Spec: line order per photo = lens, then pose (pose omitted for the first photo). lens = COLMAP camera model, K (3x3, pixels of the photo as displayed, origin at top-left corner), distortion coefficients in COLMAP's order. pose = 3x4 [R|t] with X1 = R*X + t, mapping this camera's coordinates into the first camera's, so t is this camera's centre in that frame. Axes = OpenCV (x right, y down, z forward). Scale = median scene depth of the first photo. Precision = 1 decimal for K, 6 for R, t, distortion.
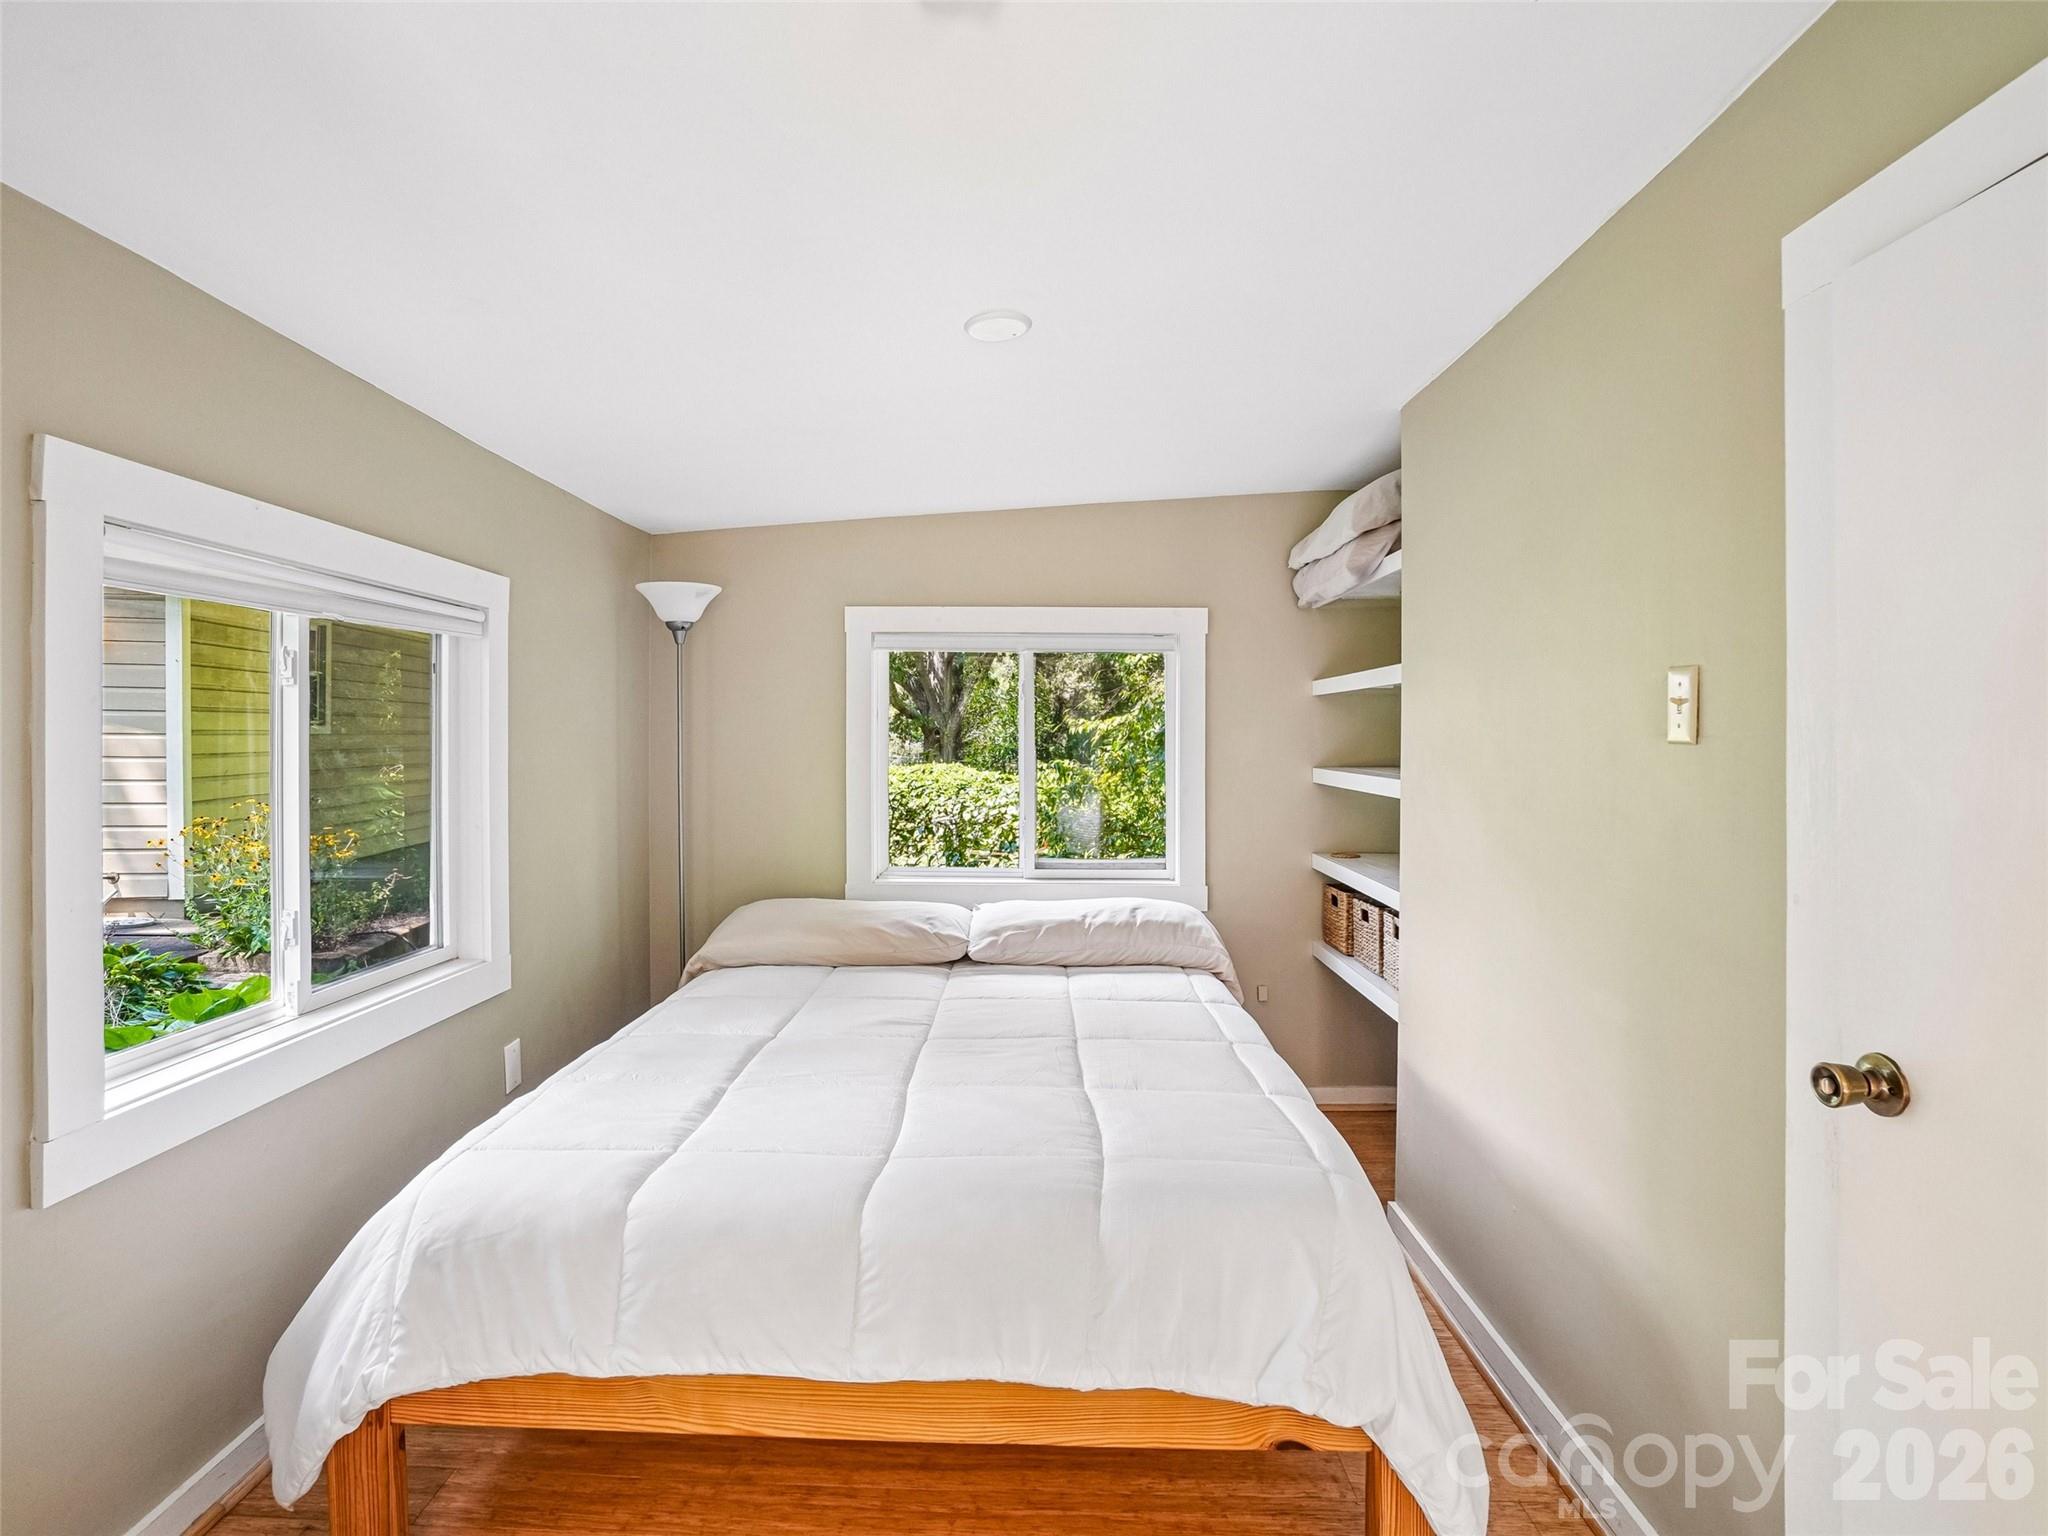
lens RADIAL K [[1034.4, 0, 1013.7], [0, 1034.4, 761.6], [0, 0, 1]] dist [-0.044364, 0.008500]
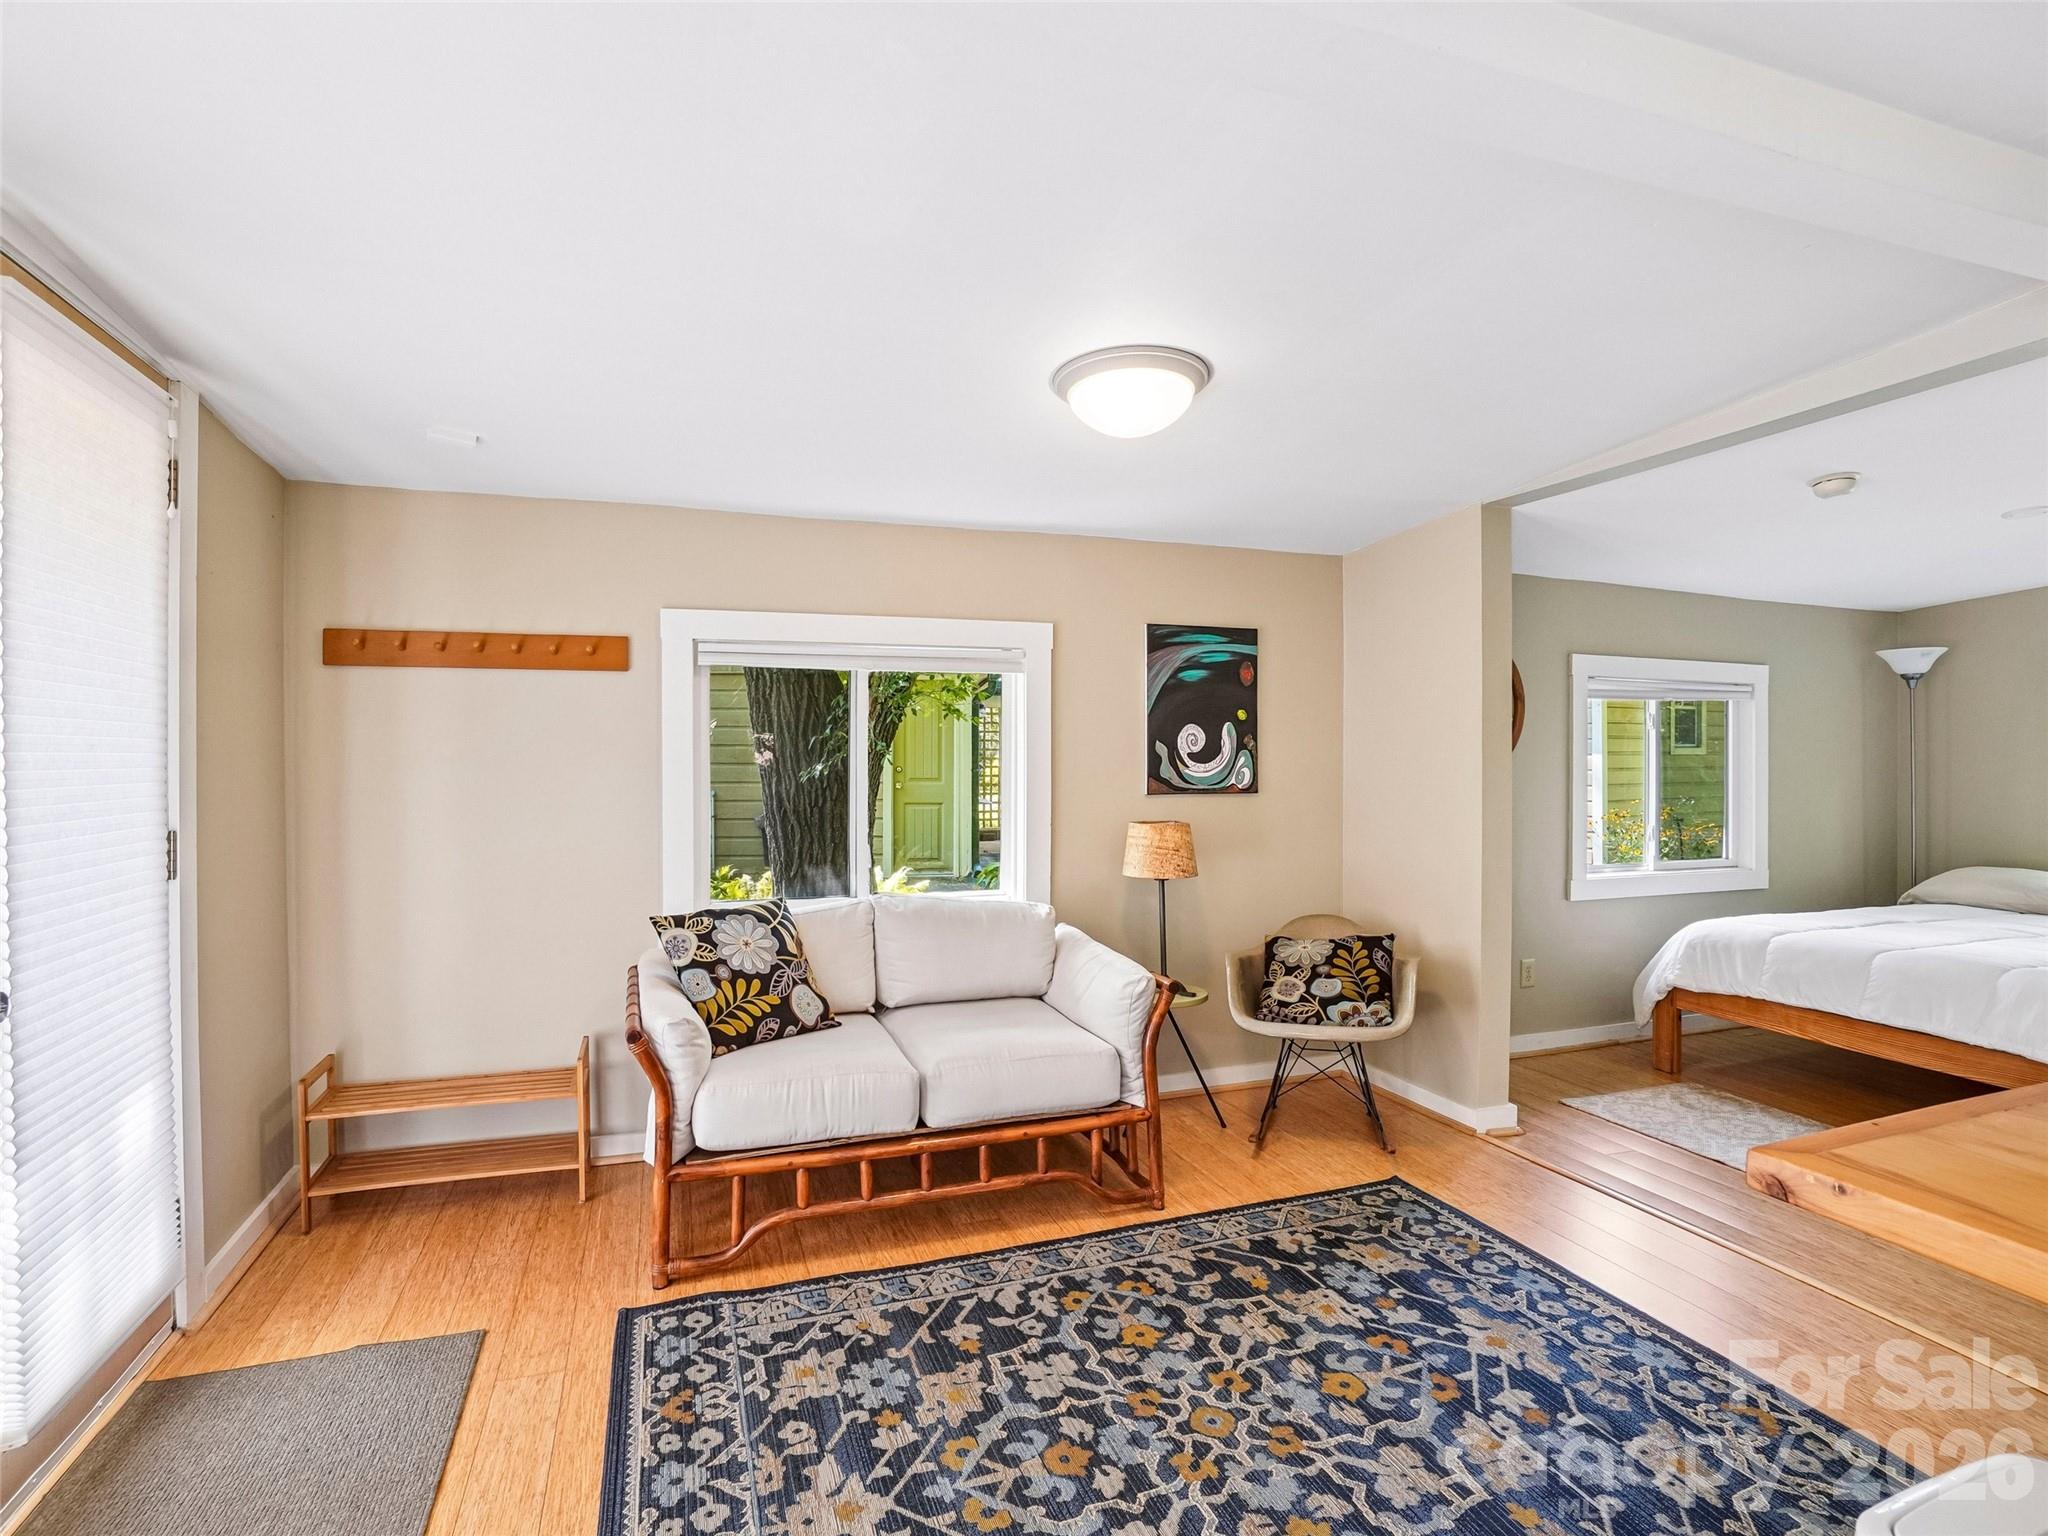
lens RADIAL K [[1034.4, 0, 1006.1], [0, 1034.4, 762.9], [0, 0, 1]] dist [-0.044364, 0.008500]
pose [[0.351532, 0.001579, -0.936175, 0.749935], [-0.021981, 0.999737, -0.006567, 0.040267], [0.935918, 0.022887, 0.351474, -0.954049]]
